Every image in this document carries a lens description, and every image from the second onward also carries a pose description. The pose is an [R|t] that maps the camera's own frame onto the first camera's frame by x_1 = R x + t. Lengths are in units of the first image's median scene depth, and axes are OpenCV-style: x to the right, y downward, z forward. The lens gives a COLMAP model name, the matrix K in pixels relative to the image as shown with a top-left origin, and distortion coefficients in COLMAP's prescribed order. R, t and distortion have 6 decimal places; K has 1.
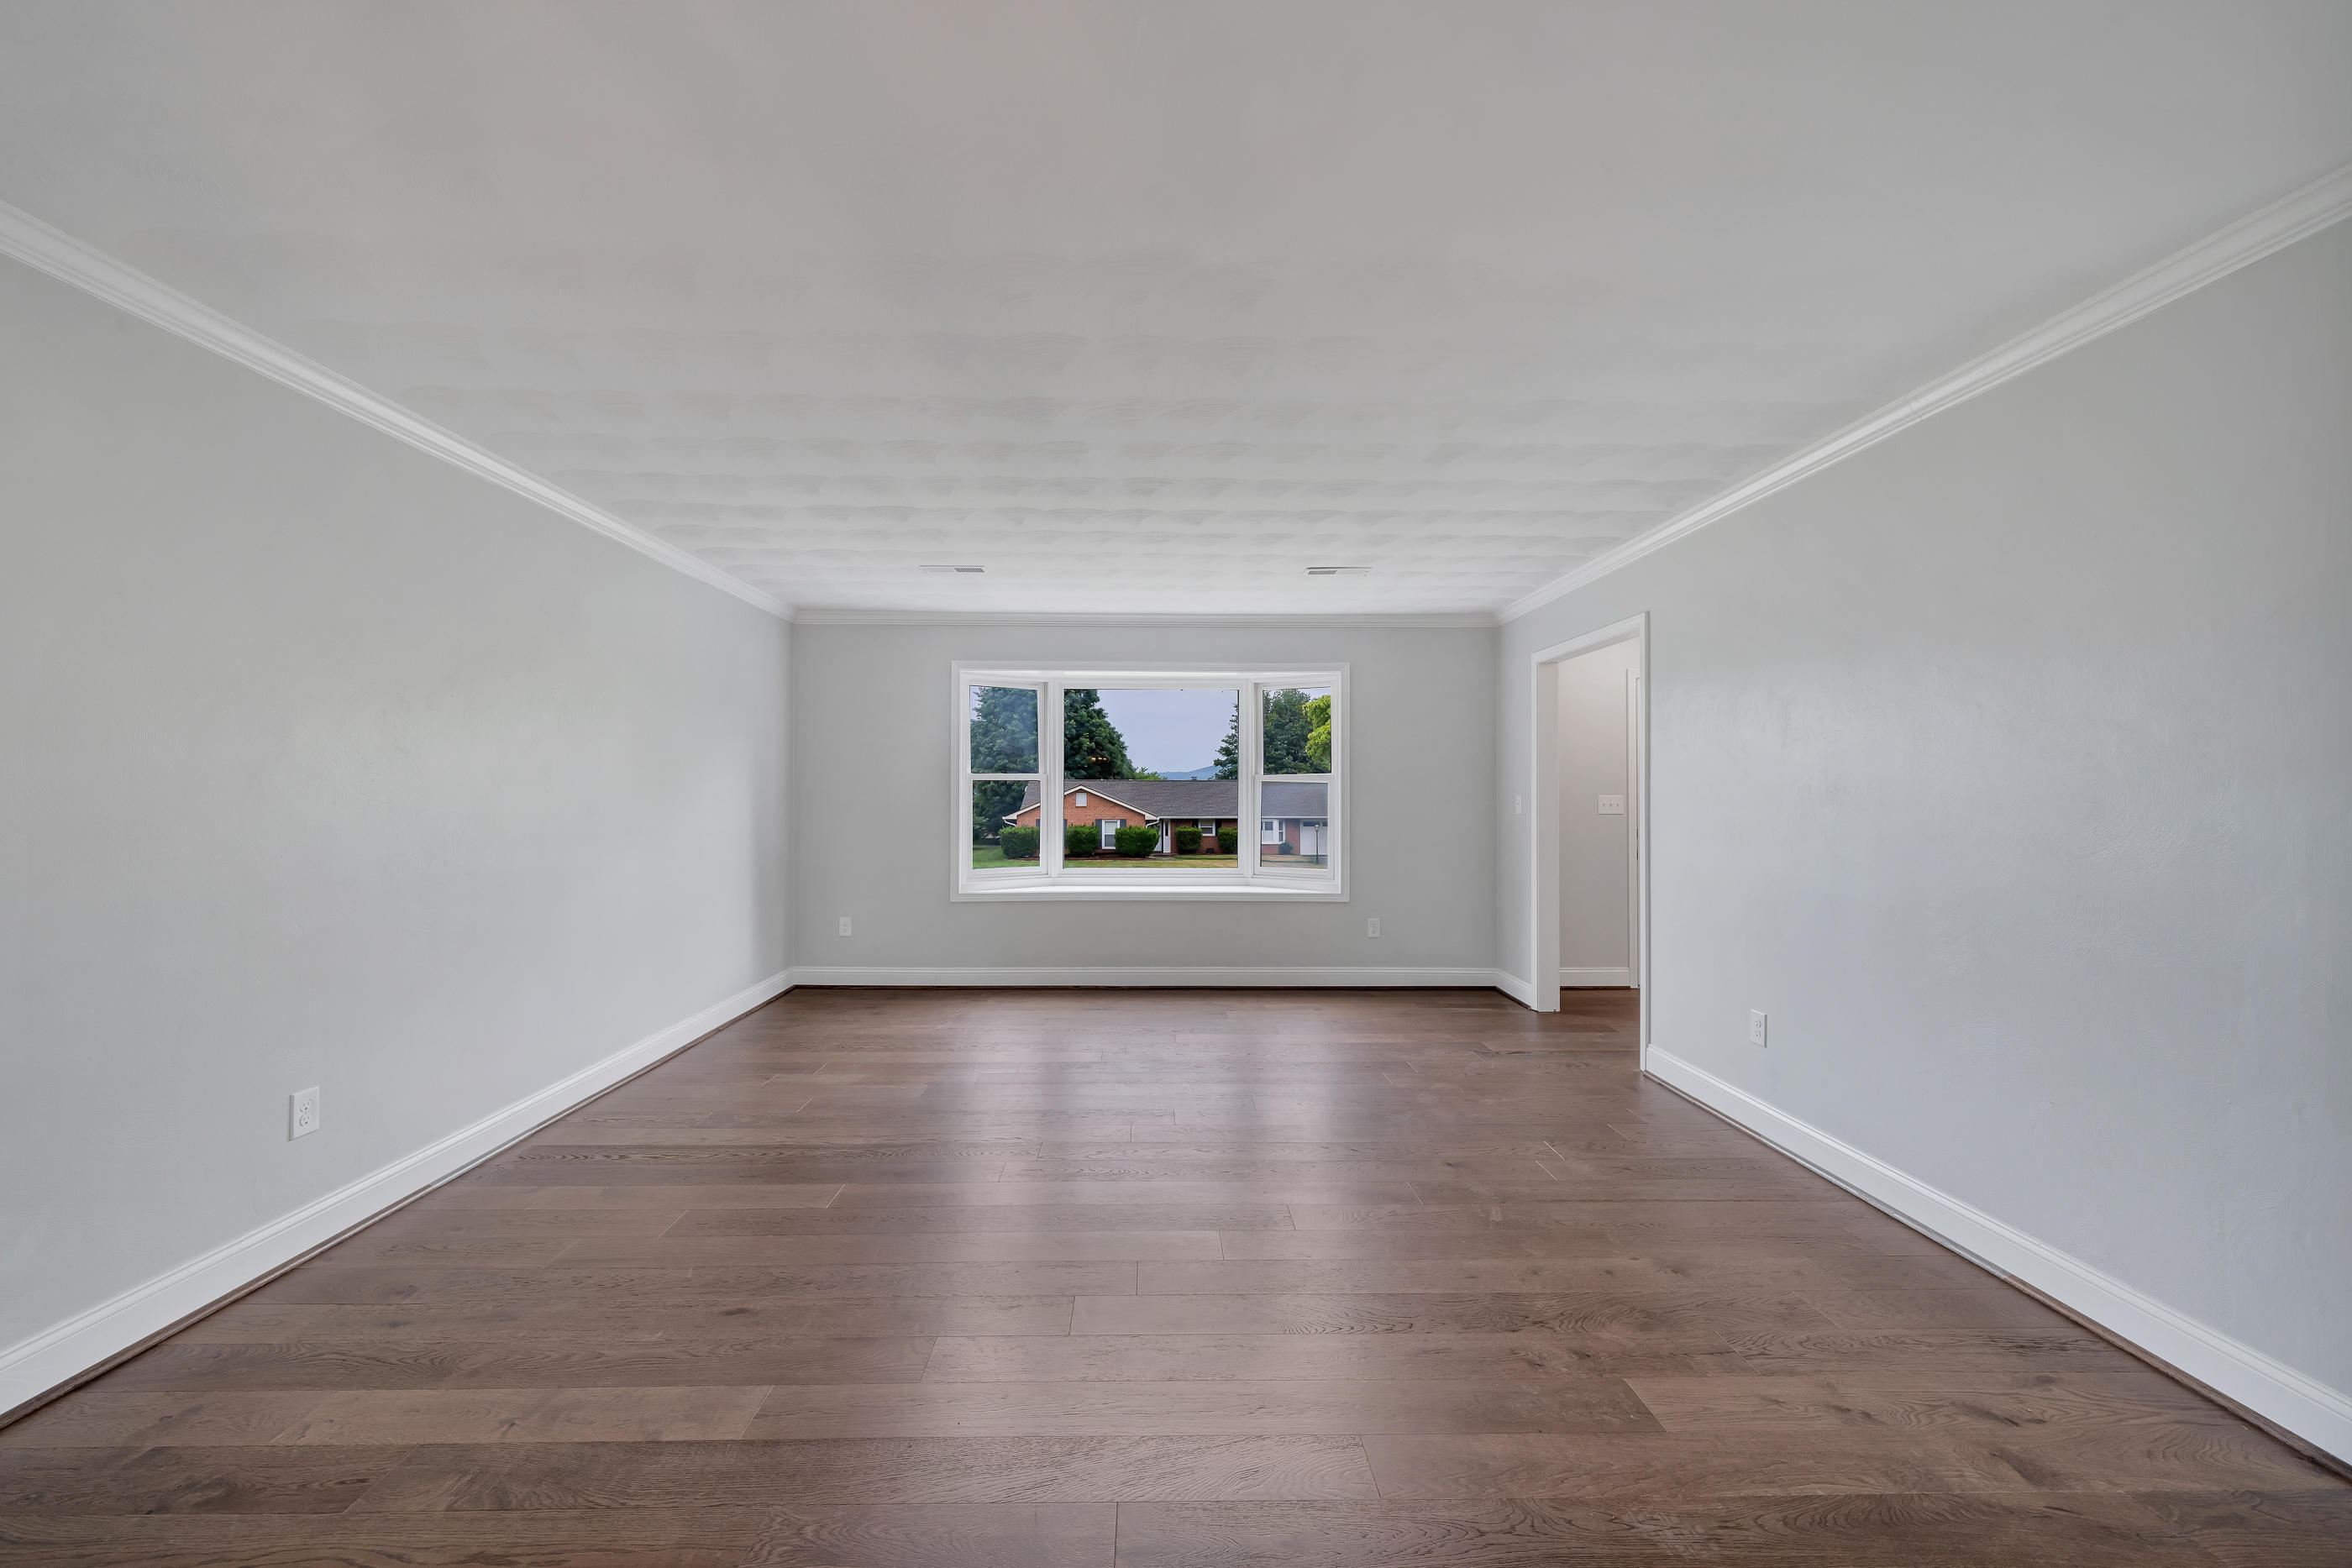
lens RADIAL K [[863.8, 0, 1184.6], [0, 863.8, 787.8], [0, 0, 1]] dist [-0.000229, -0.000030]
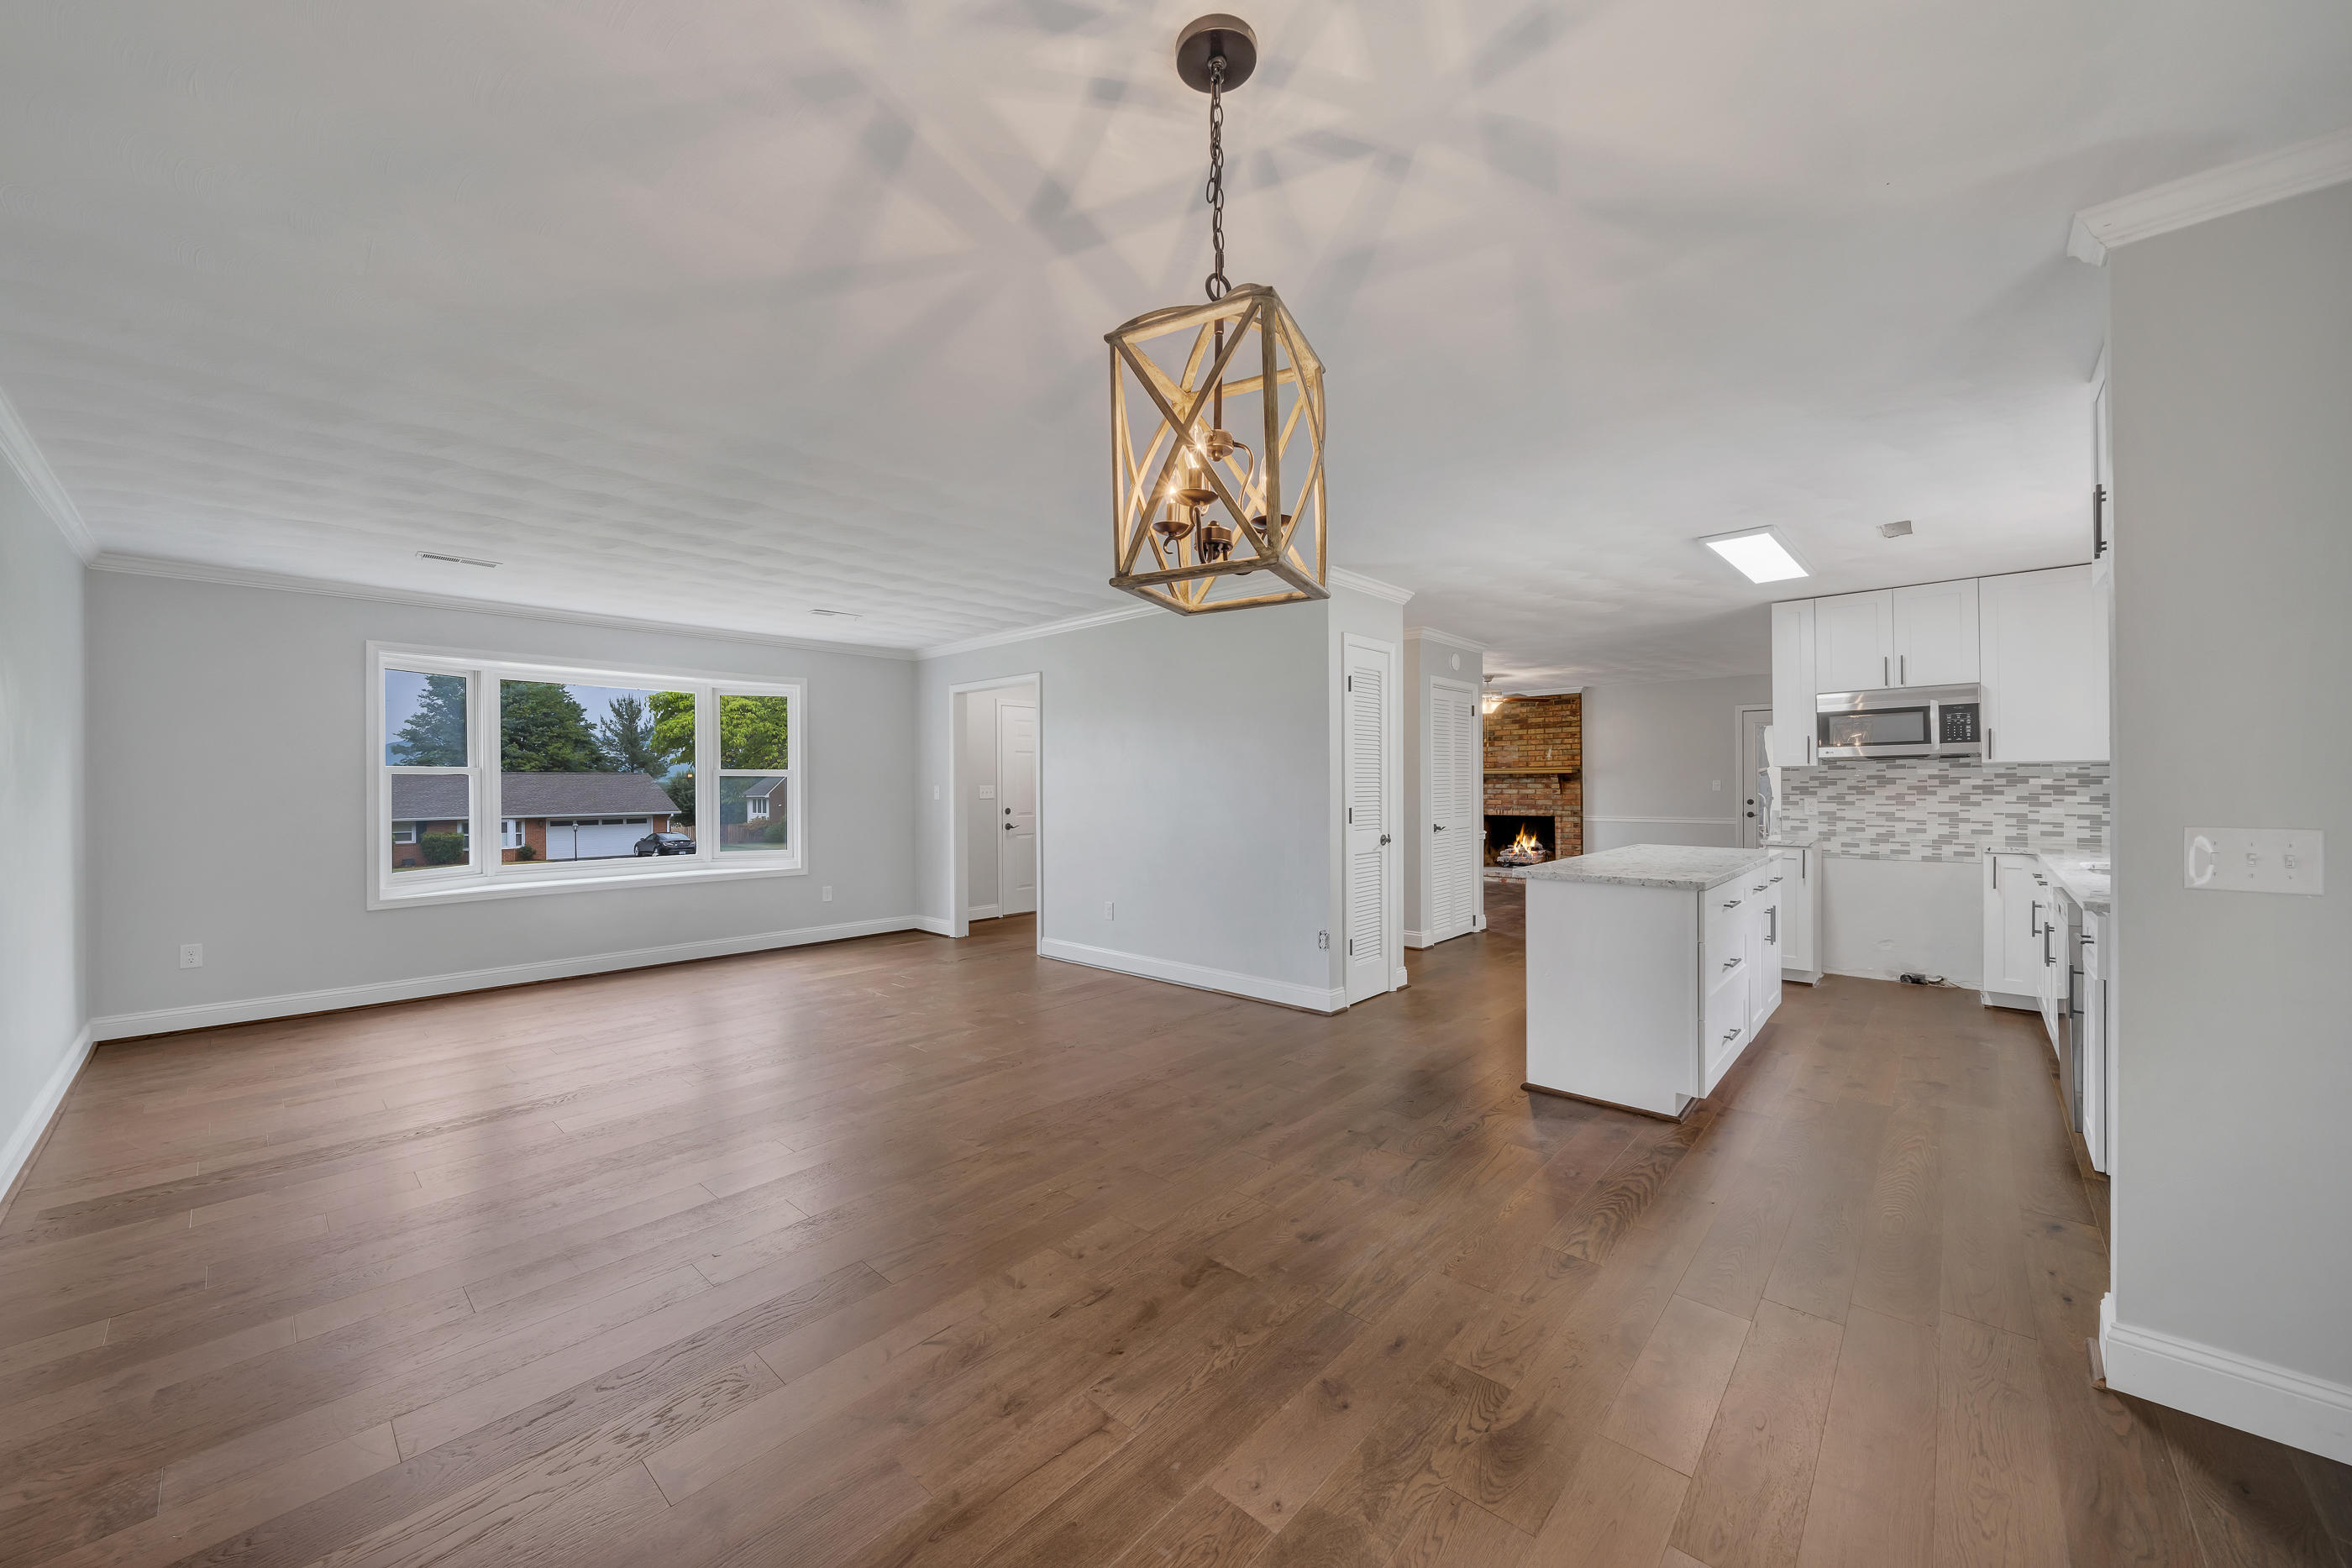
lens RADIAL K [[863.8, 0, 1171.6], [0, 863.8, 779.4], [0, 0, 1]] dist [-0.000229, -0.000030]
pose [[0.687076, -0.002211, 0.726582, -0.345346], [0.003177, 0.999995, 0.000039, -0.000864], [-0.726579, 0.002281, 0.687080, -0.215874]]
